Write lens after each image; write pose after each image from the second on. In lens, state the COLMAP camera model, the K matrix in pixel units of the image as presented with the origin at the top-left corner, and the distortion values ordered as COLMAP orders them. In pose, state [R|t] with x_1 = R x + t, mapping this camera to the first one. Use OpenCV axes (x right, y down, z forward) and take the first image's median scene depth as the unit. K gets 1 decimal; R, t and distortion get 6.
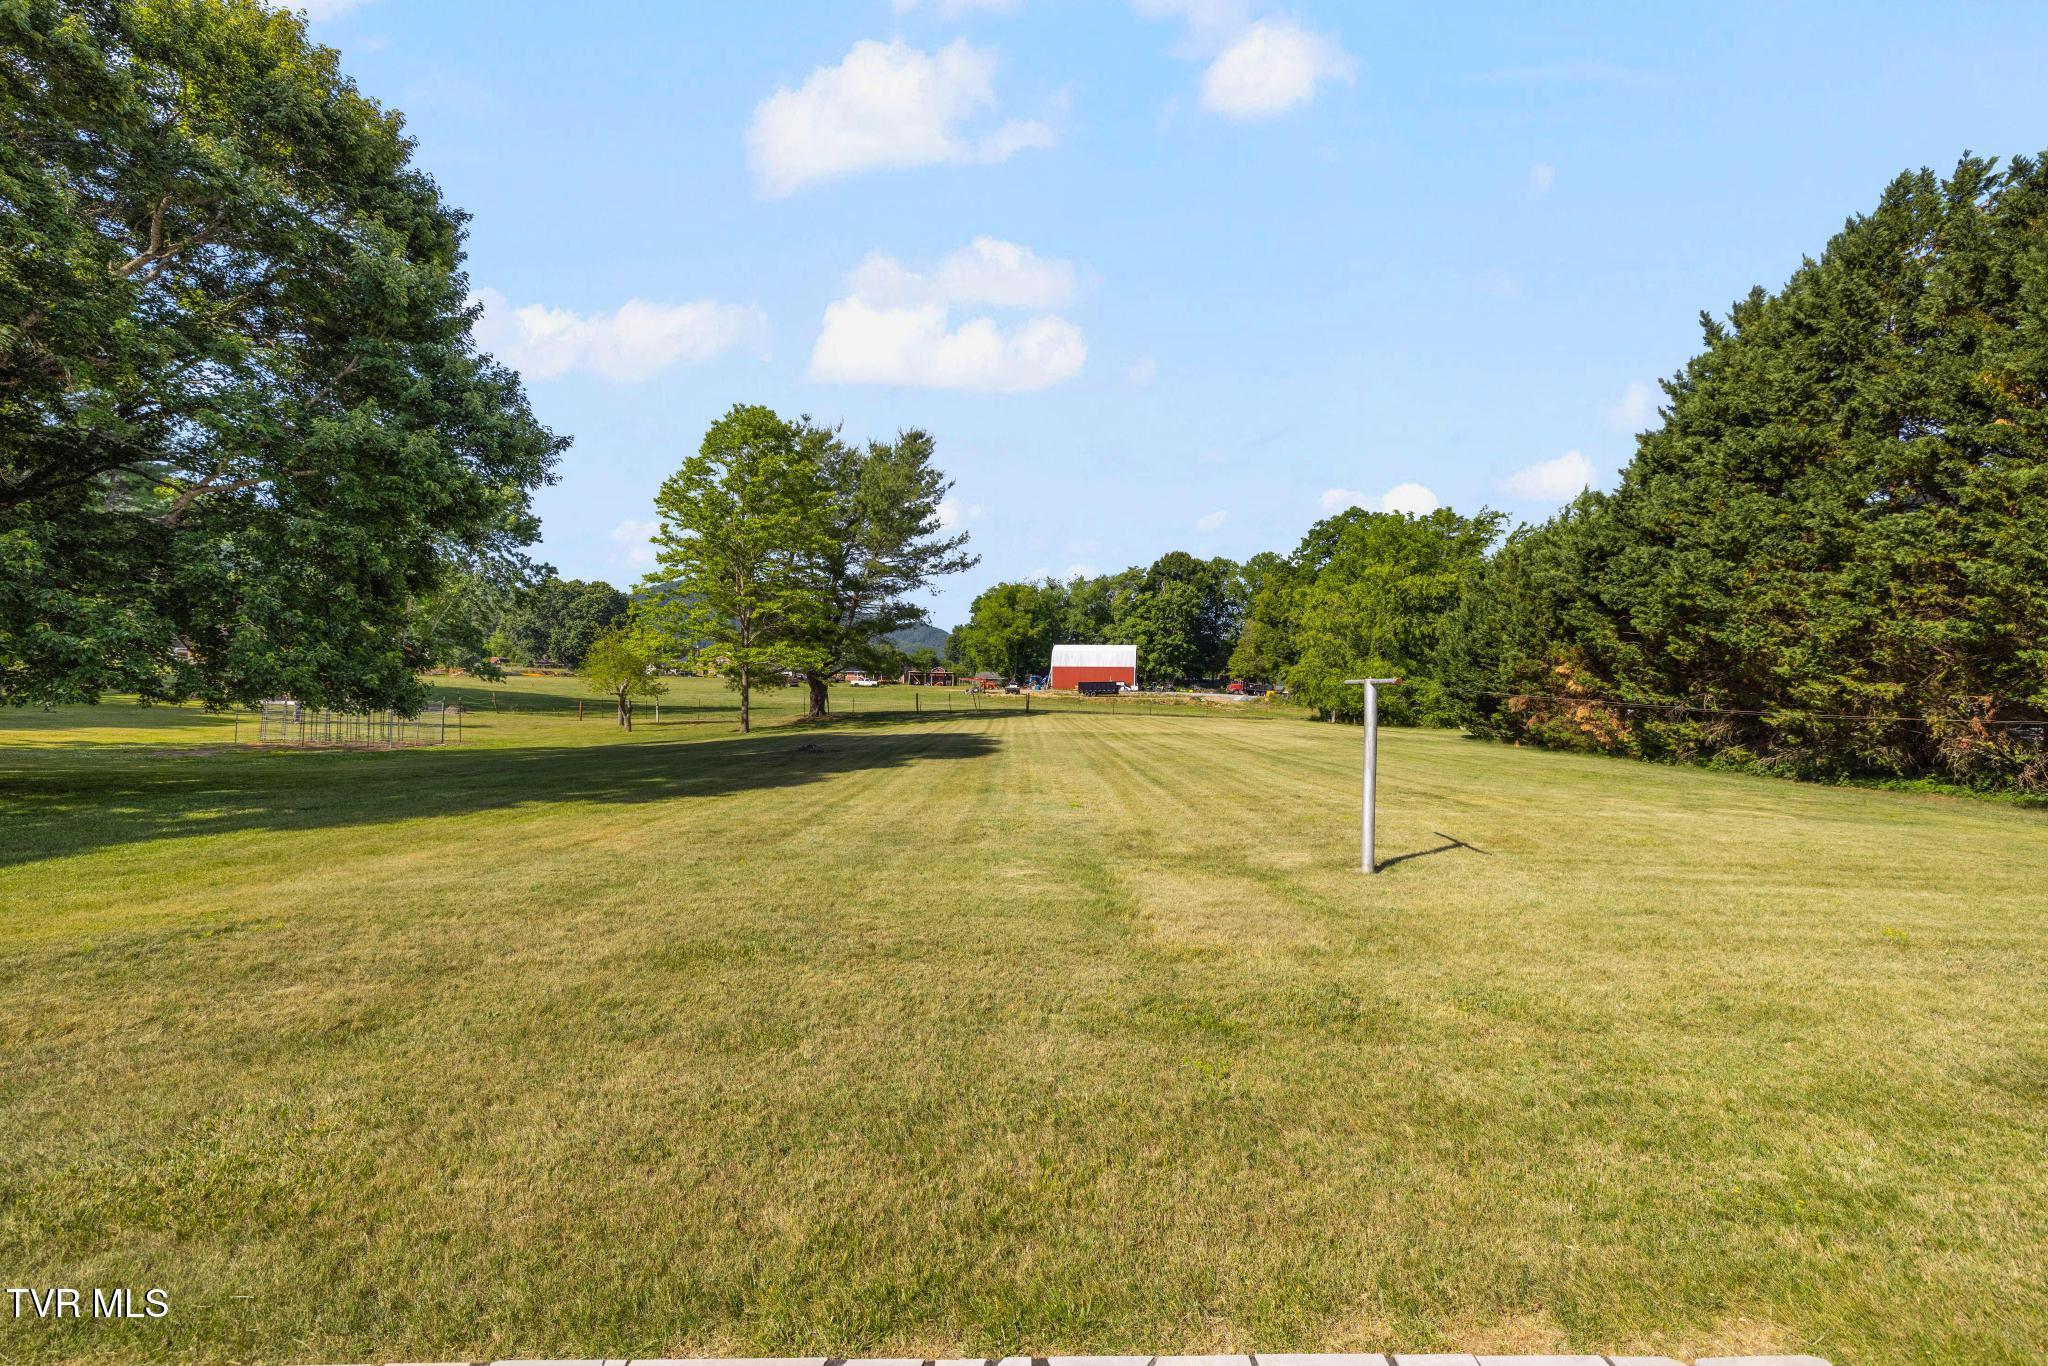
lens RADIAL K [[862.5, 0, 1033.4], [0, 862.5, 680.4], [0, 0, 1]] dist [-0.000446, 0.000211]
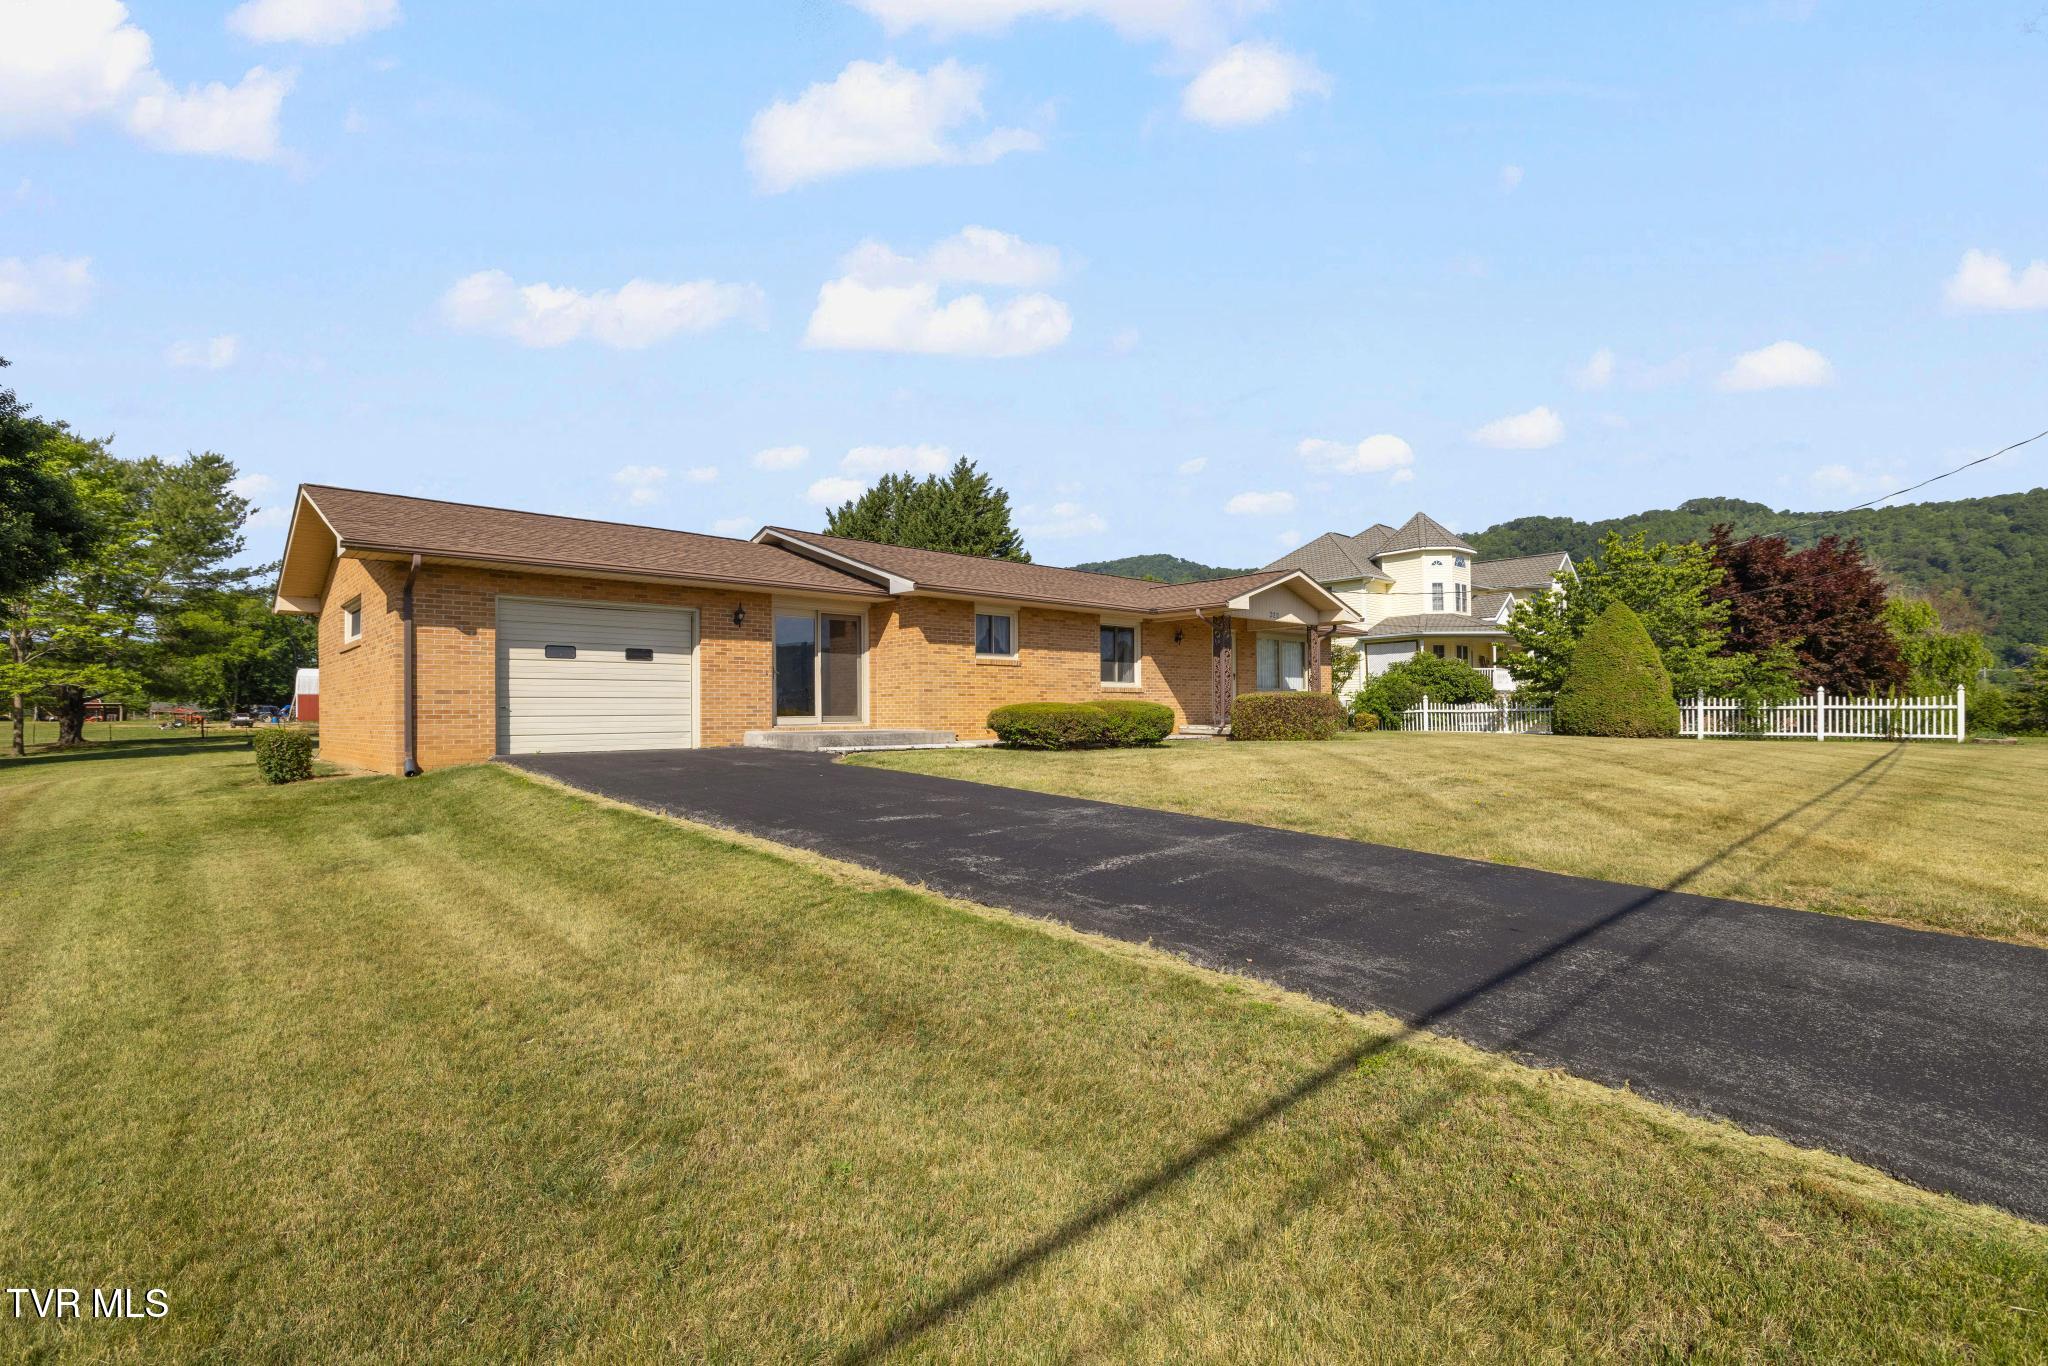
lens RADIAL K [[941.4, 0, 1022.2], [0, 941.4, 695.3], [0, 0, 1]] dist [-0.001572, 0.000277]
pose [[0.751554, -0.002659, 0.659666, -0.149104], [0.014233, 0.999824, -0.012185, 0.016754], [-0.659518, 0.018547, 0.751460, -0.431967]]
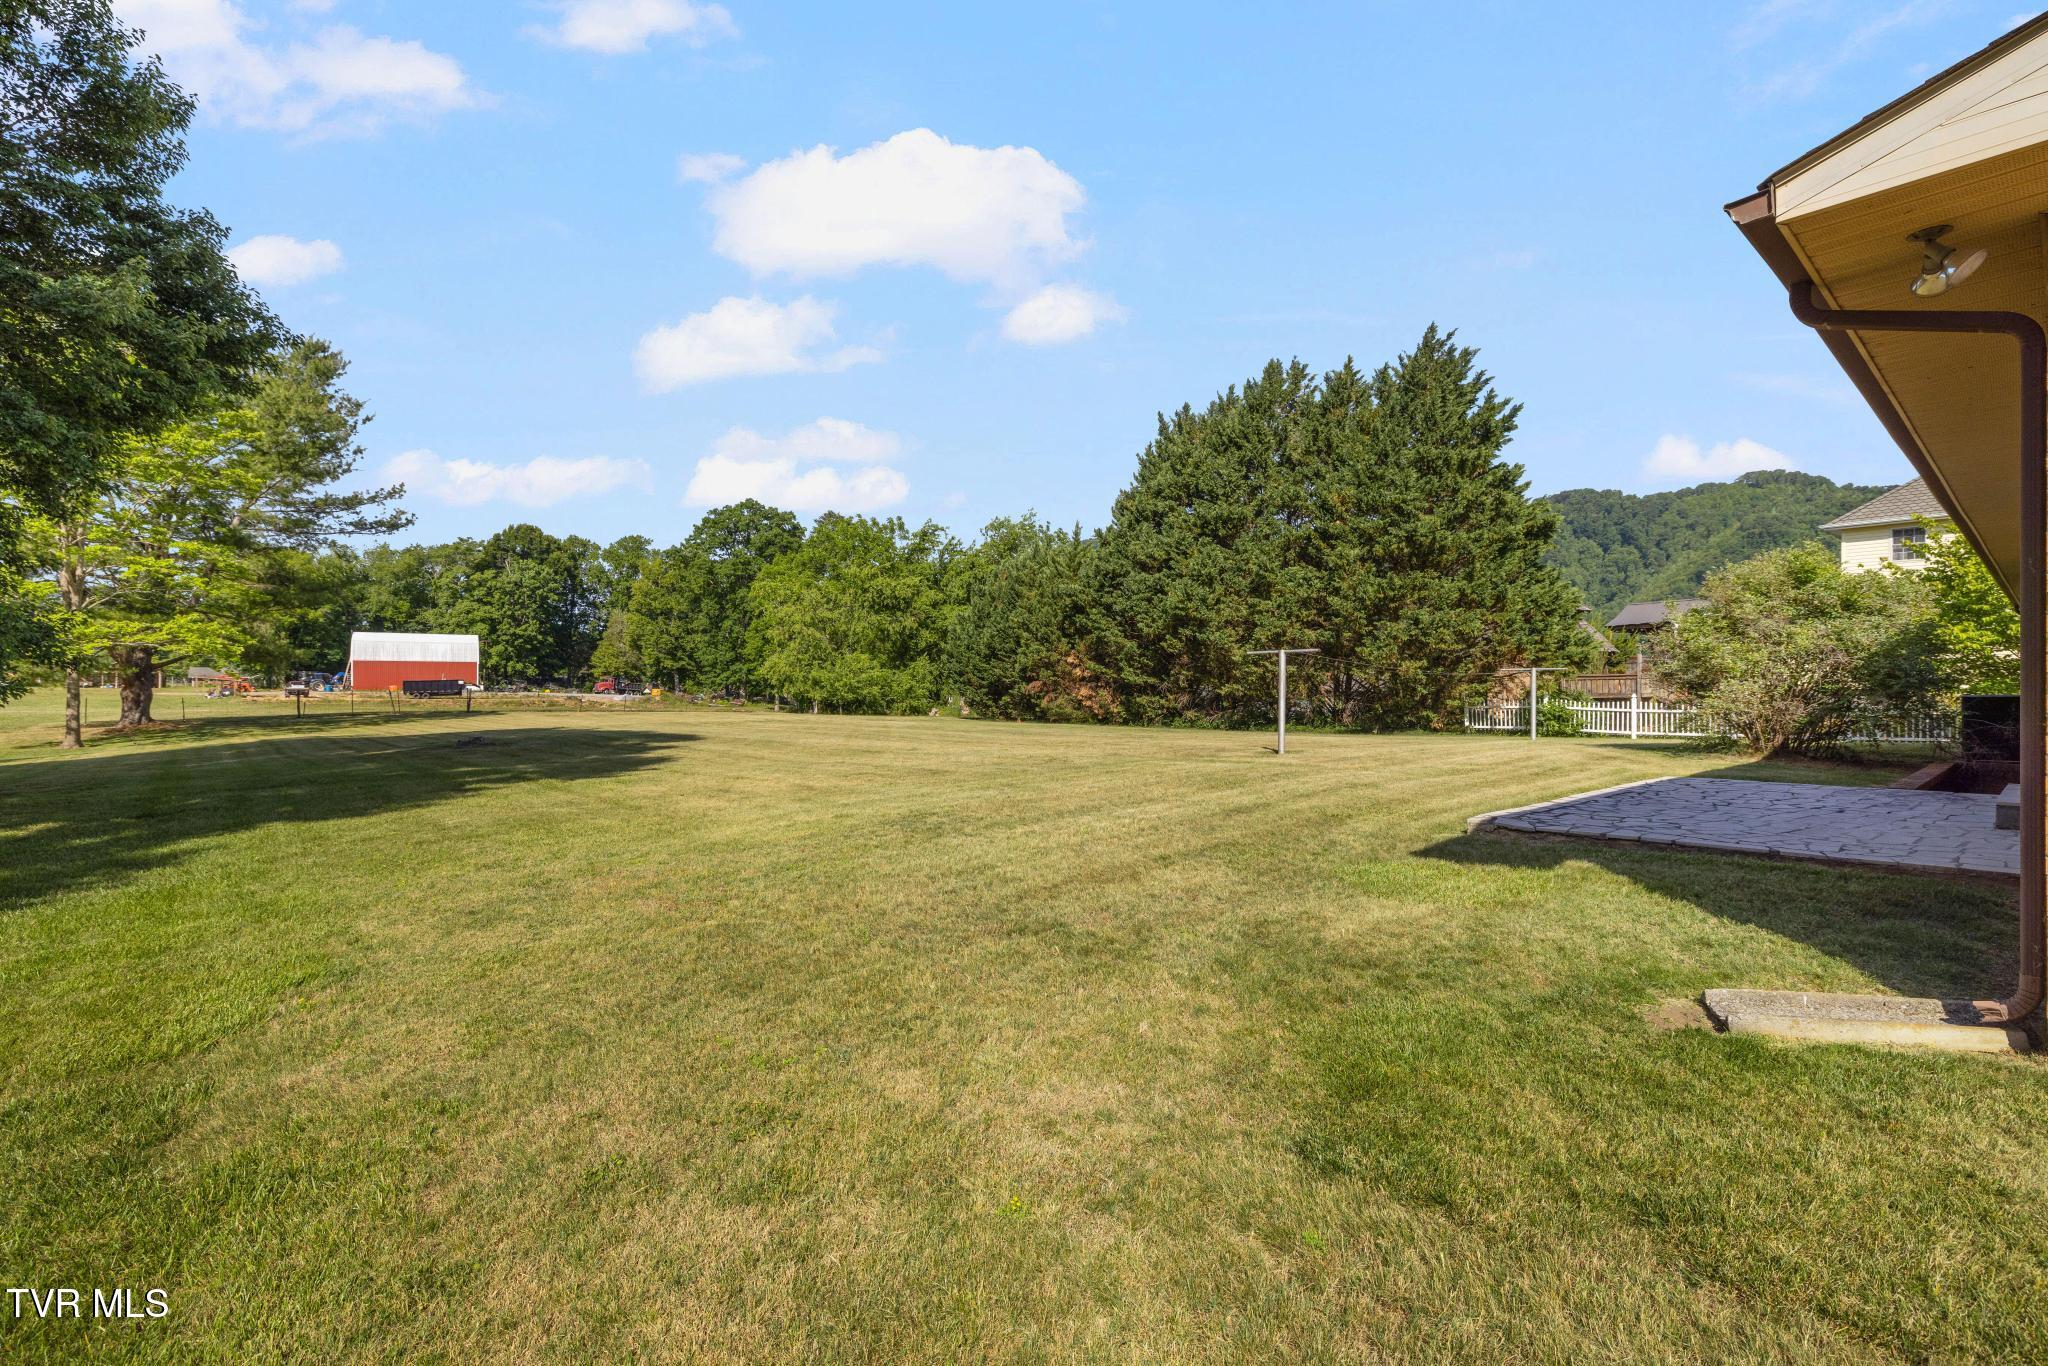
lens RADIAL K [[944.5, 0, 1024.0], [0, 944.5, 683.0], [0, 0, 1]] dist [-0.002814, 0.000021]
pose [[0.758809, -0.006056, 0.651285, -0.203245], [0.004678, 0.999982, 0.003847, 0.008987], [-0.651296, 0.000128, 0.758824, -0.025575]]
